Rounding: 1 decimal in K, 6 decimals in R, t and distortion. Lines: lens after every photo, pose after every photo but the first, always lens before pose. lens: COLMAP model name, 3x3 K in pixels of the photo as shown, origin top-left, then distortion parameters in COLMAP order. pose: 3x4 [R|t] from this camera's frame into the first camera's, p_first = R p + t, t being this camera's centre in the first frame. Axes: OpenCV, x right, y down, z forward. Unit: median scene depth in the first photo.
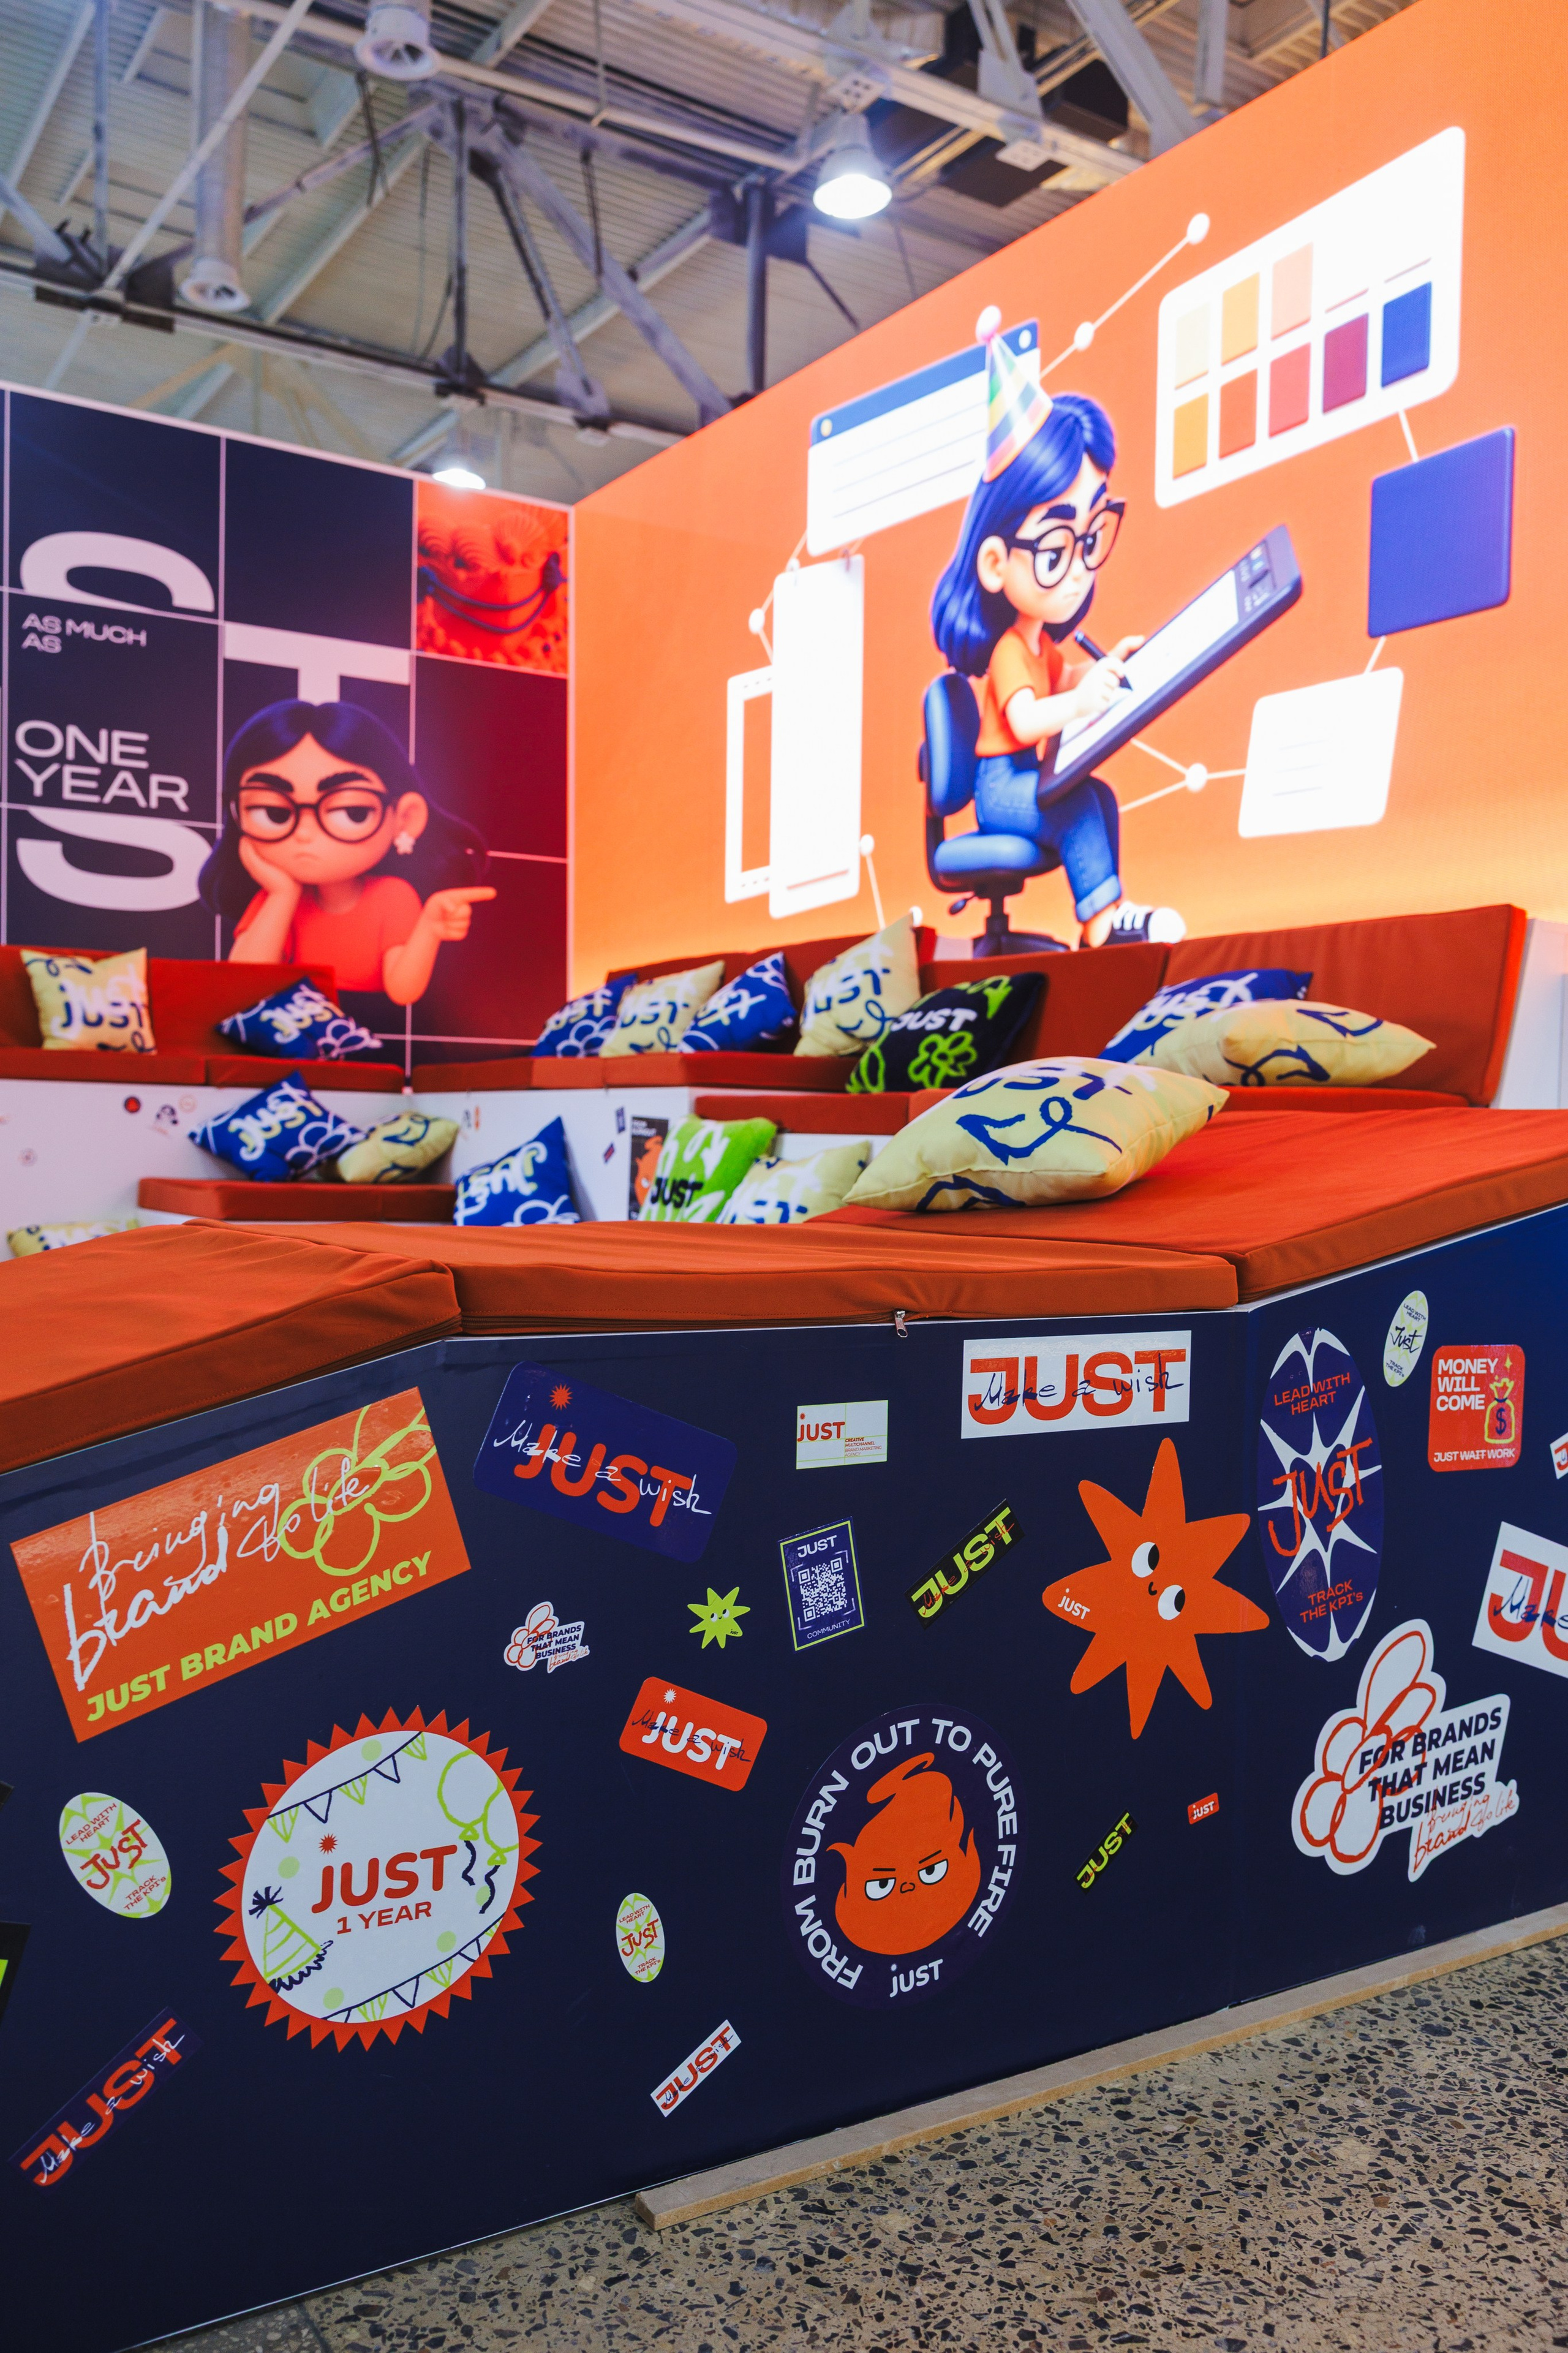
lens RADIAL K [[1930.0, 0, 795.2], [0, 1930.0, 1196.4], [0, 0, 1]] dist [-0.017686, 0.021921]
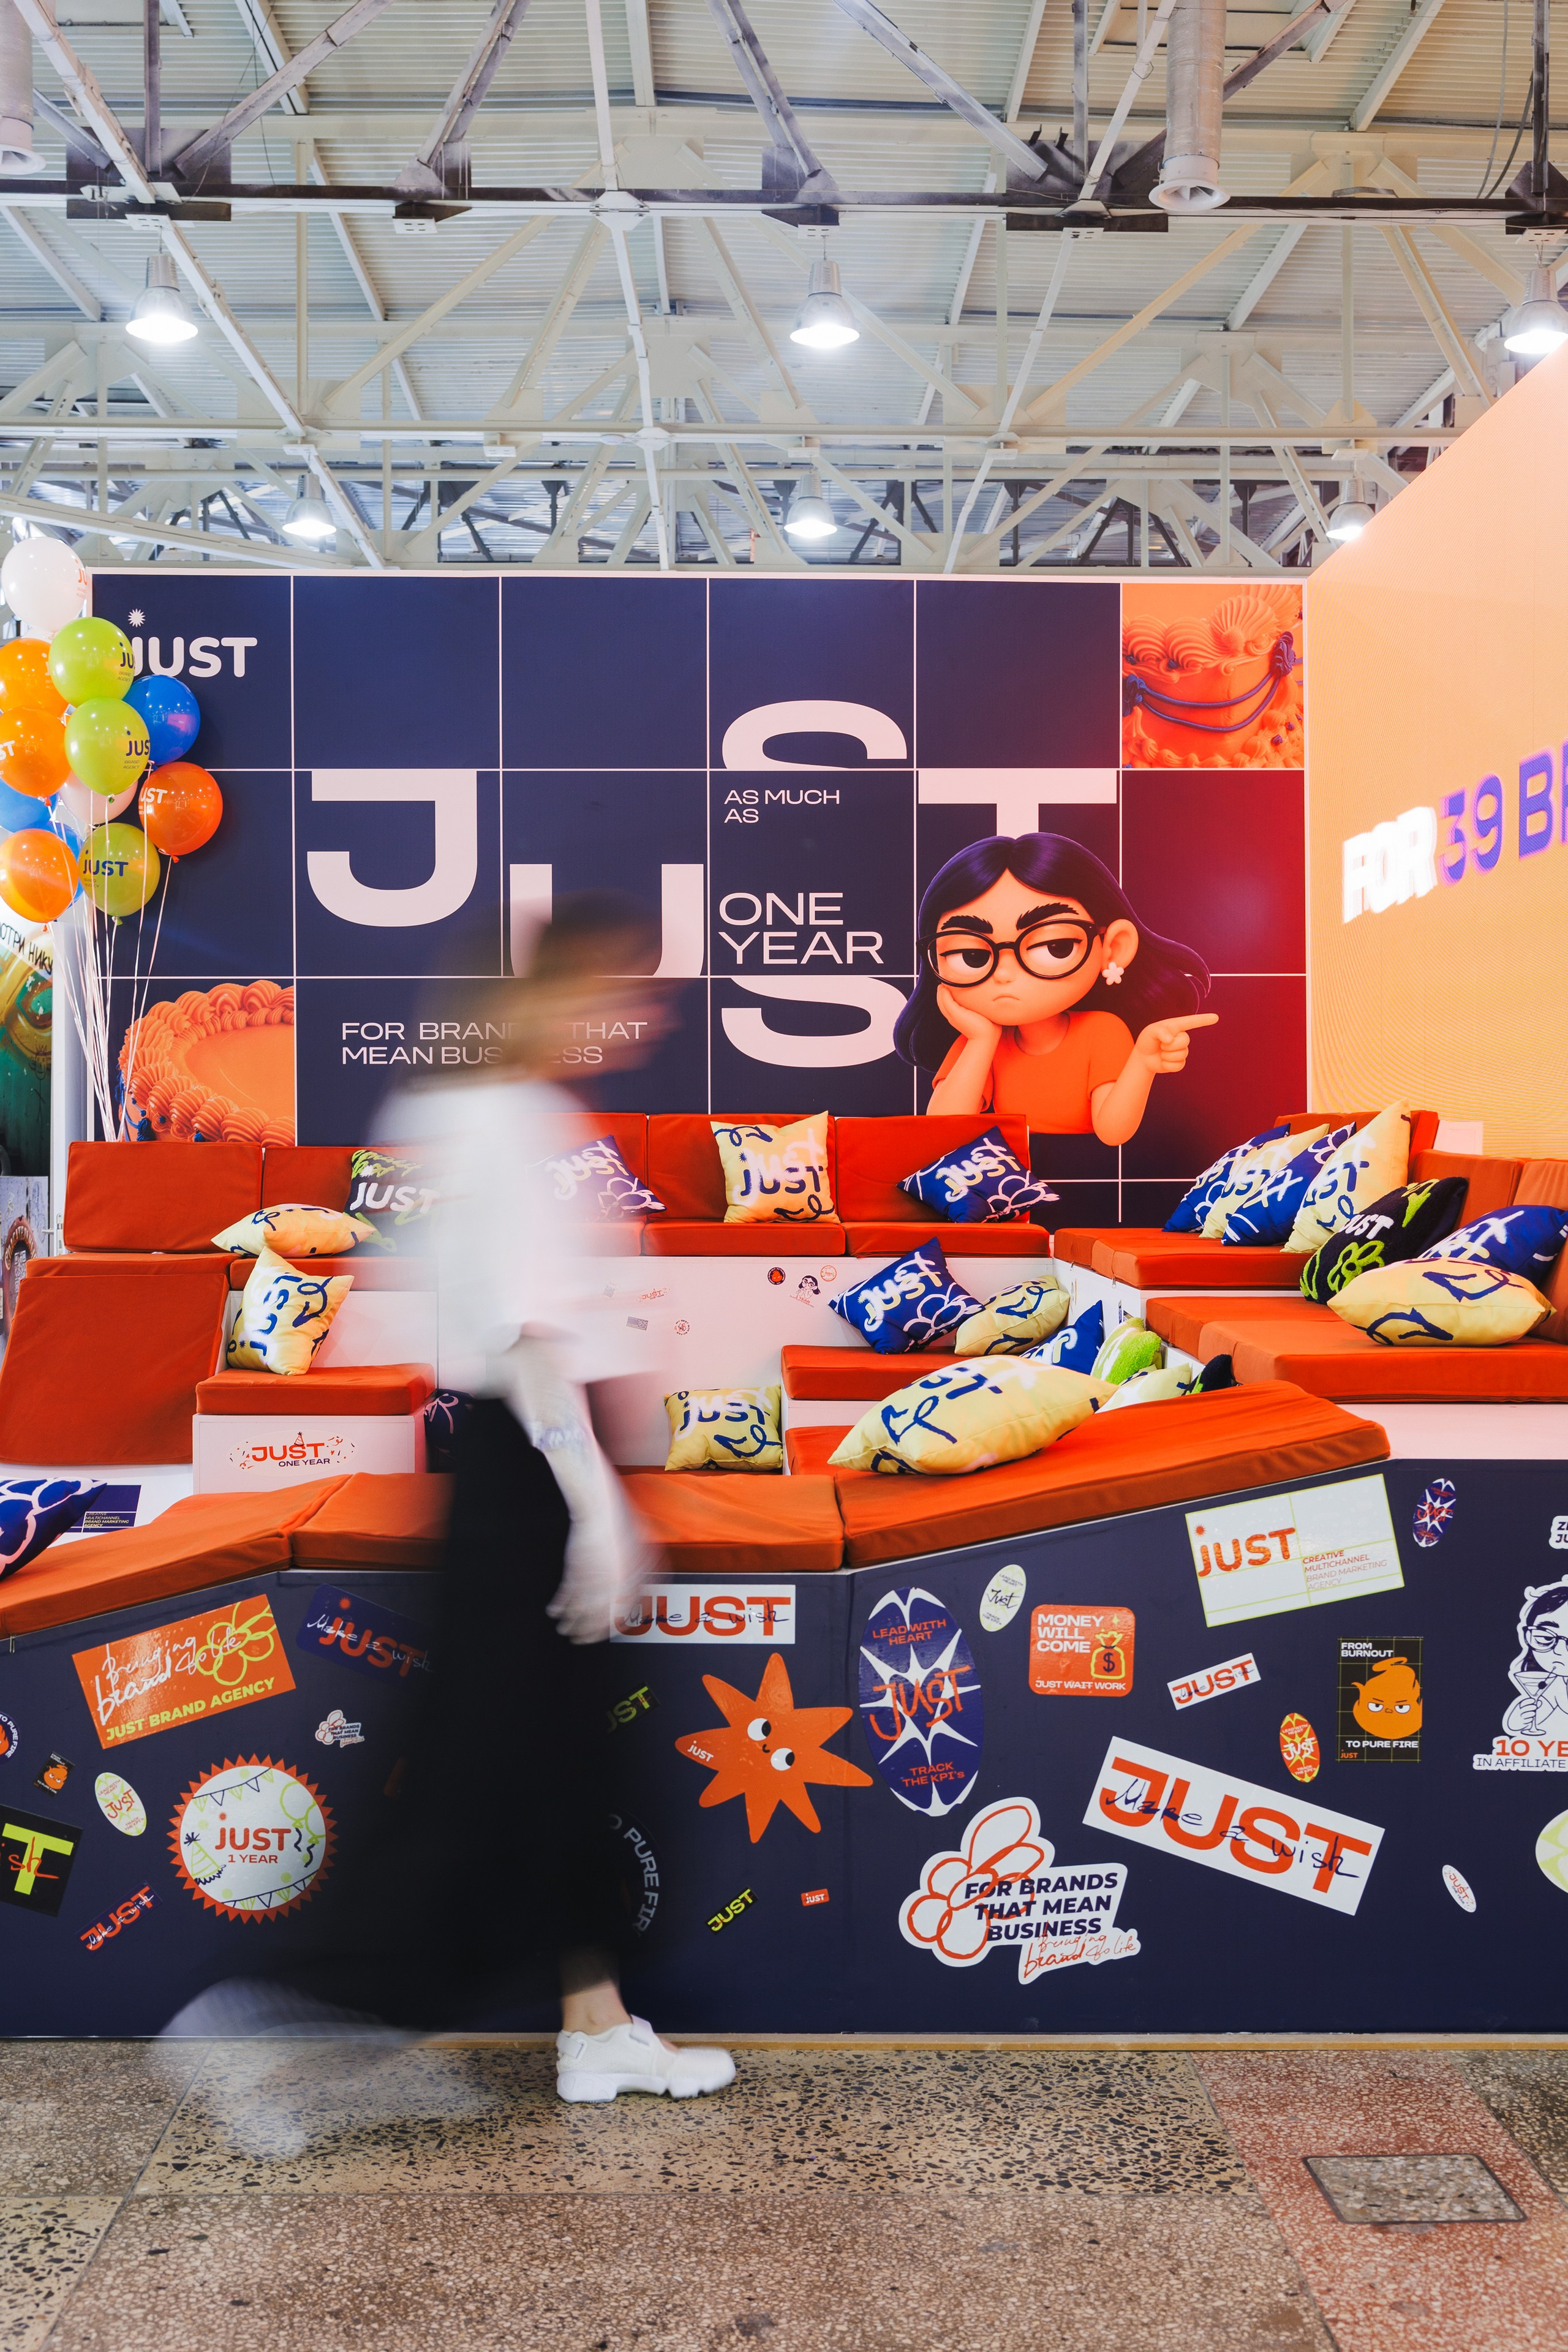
lens RADIAL K [[2819.1, 0, 780.2], [0, 2819.1, 1255.9], [0, 0, 1]] dist [0.004612, 0.000000]
pose [[0.854623, 0.004177, -0.519233, 1.197991], [-0.000042, 0.999968, 0.007976, -0.185845], [0.519250, -0.006795, 0.854596, -0.820748]]
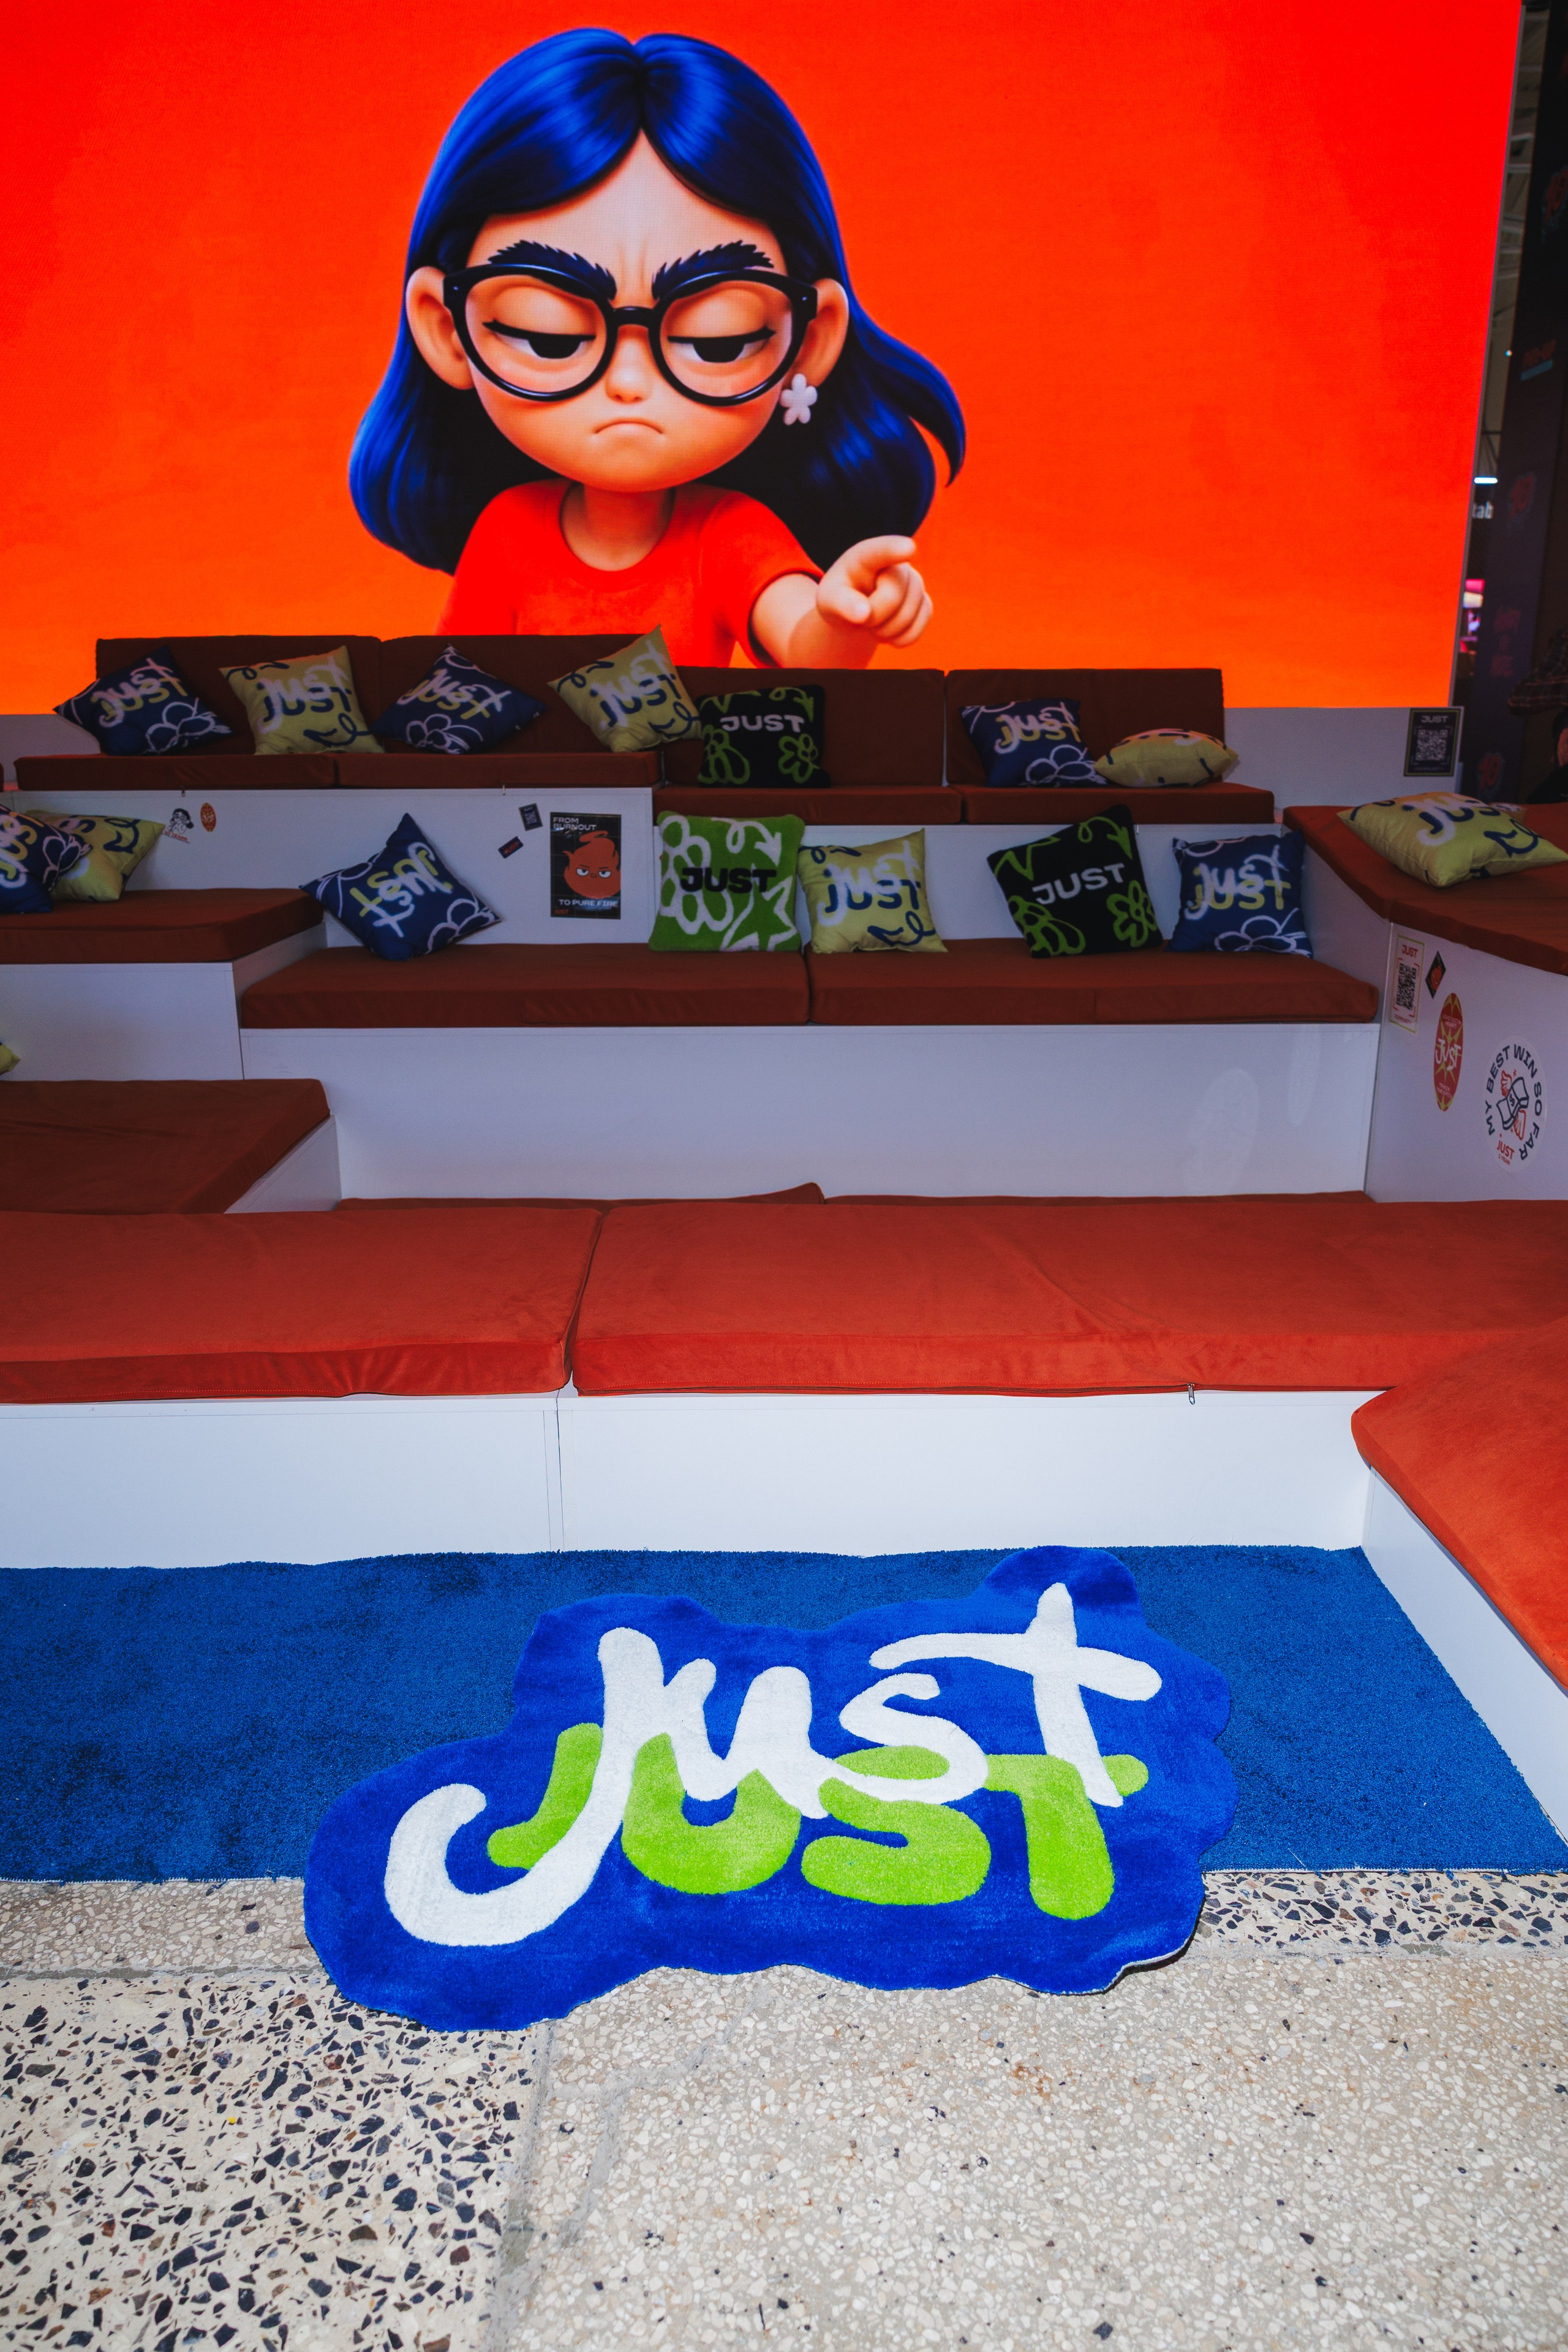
lens RADIAL K [[1559.5, 0, 777.6], [0, 1559.5, 1204.0], [0, 0, 1]] dist [0.007308, 0.003343]
pose [[0.529642, -0.276582, 0.801861, -1.830287], [0.041715, 0.952694, 0.301055, -0.210438], [-0.847195, -0.126001, 0.516125, 0.865794]]
